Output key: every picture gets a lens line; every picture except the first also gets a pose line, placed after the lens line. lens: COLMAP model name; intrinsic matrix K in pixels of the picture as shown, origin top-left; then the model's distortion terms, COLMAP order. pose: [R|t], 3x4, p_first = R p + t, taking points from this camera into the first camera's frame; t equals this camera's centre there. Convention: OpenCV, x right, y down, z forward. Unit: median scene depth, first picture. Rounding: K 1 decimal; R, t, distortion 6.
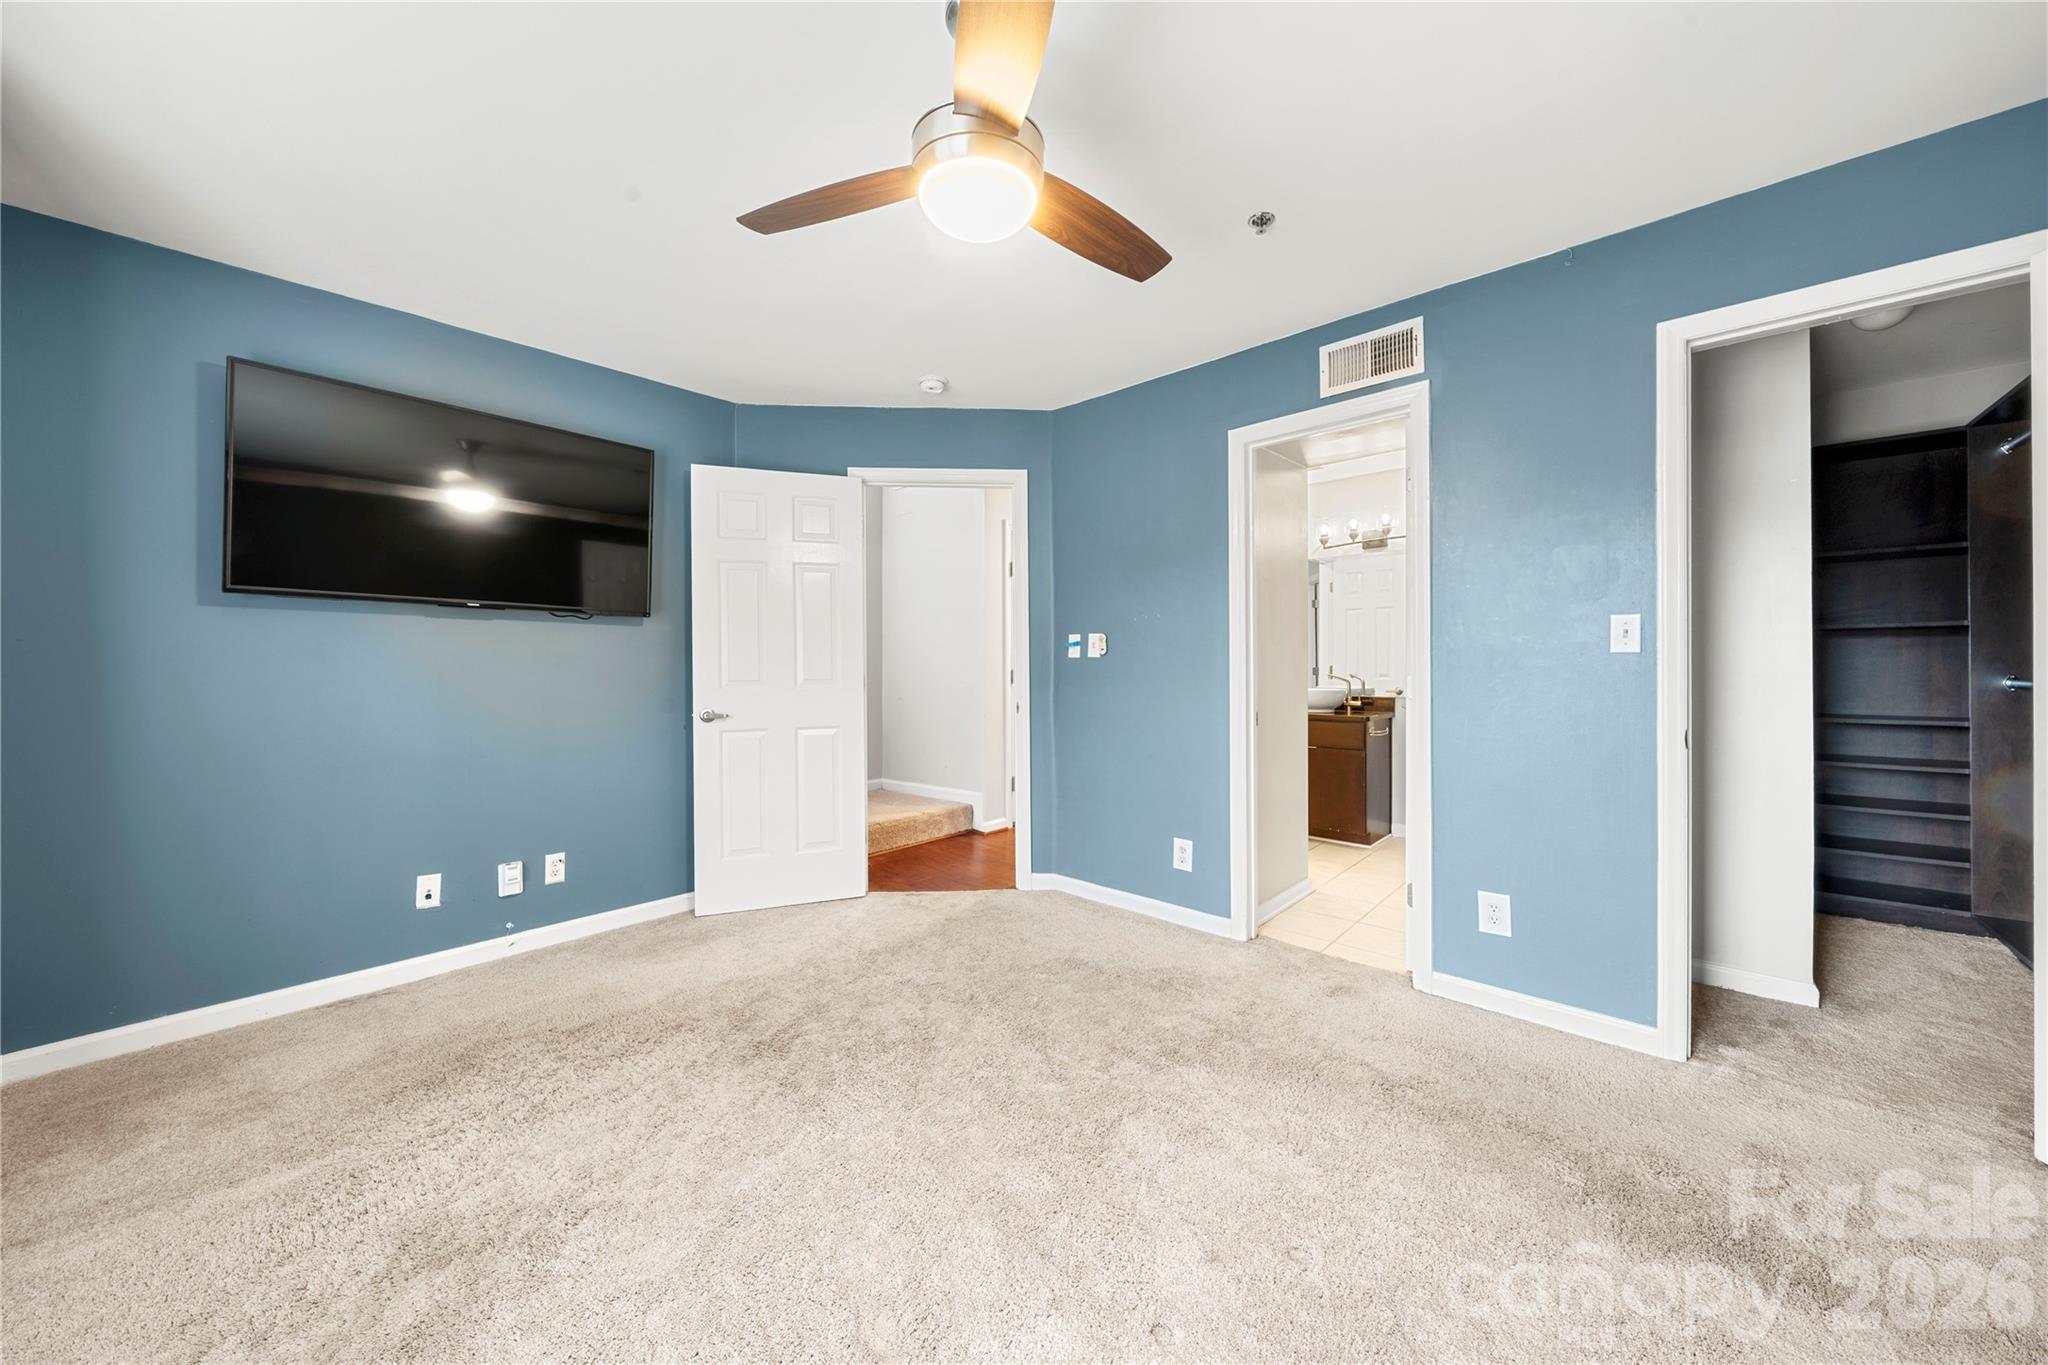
lens RADIAL K [[711.4, 0, 1014.8], [0, 711.4, 668.3], [0, 0, 1]] dist [-0.001233, -0.000335]
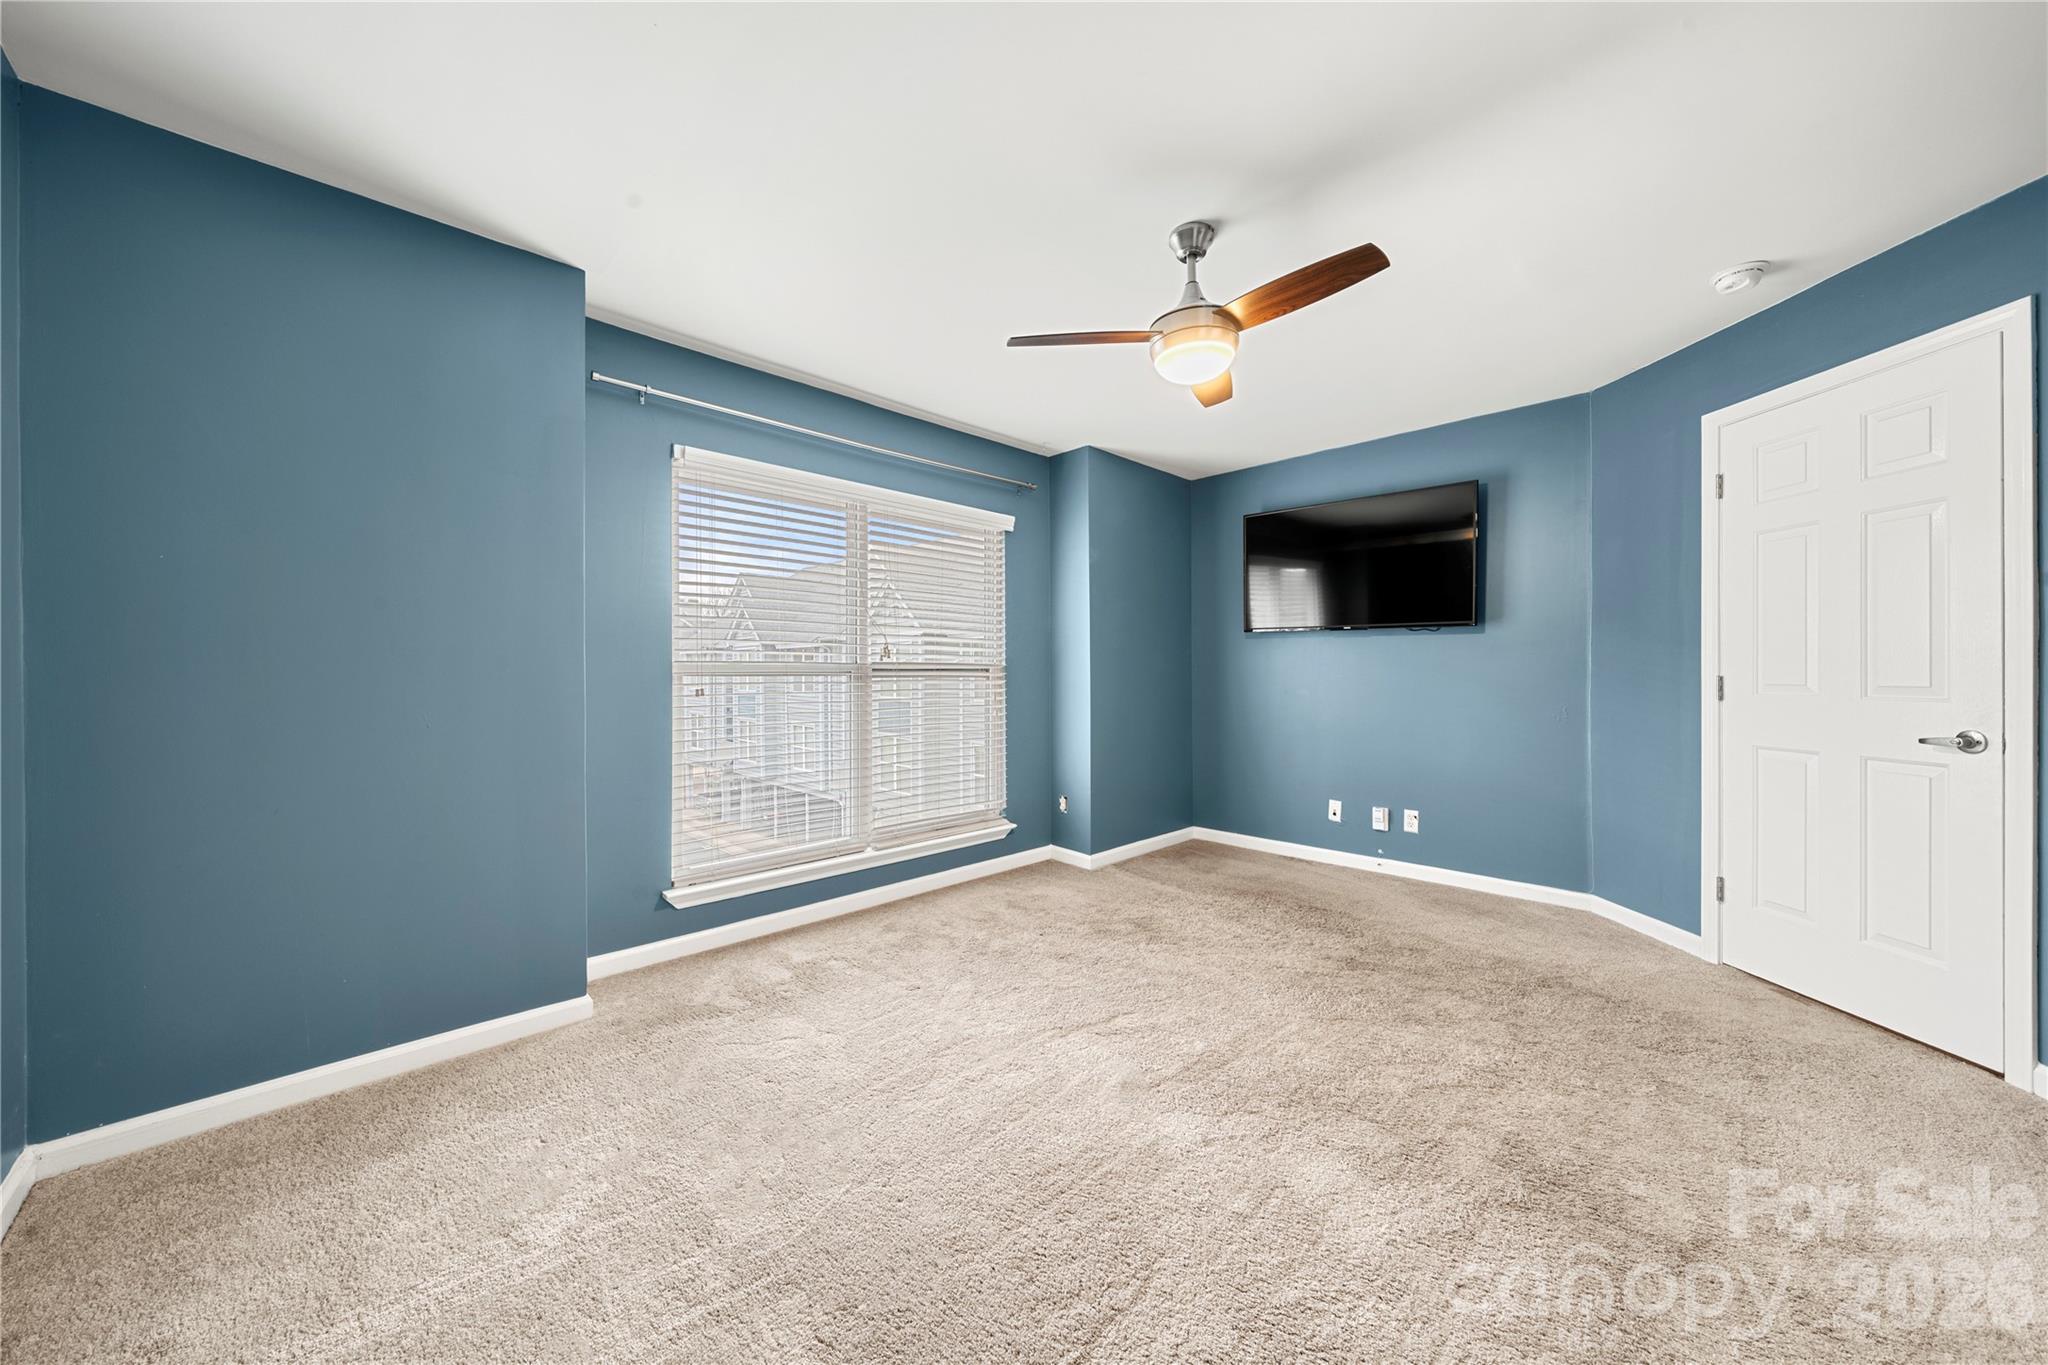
lens RADIAL K [[711.4, 0, 1014.7], [0, 711.4, 673.6], [0, 0, 1]] dist [-0.001233, -0.000335]
pose [[-0.056129, 0.006535, -0.998402, 0.796172], [-0.002313, 0.999975, 0.006675, -0.000179], [0.998421, 0.002684, -0.056113, 0.377101]]
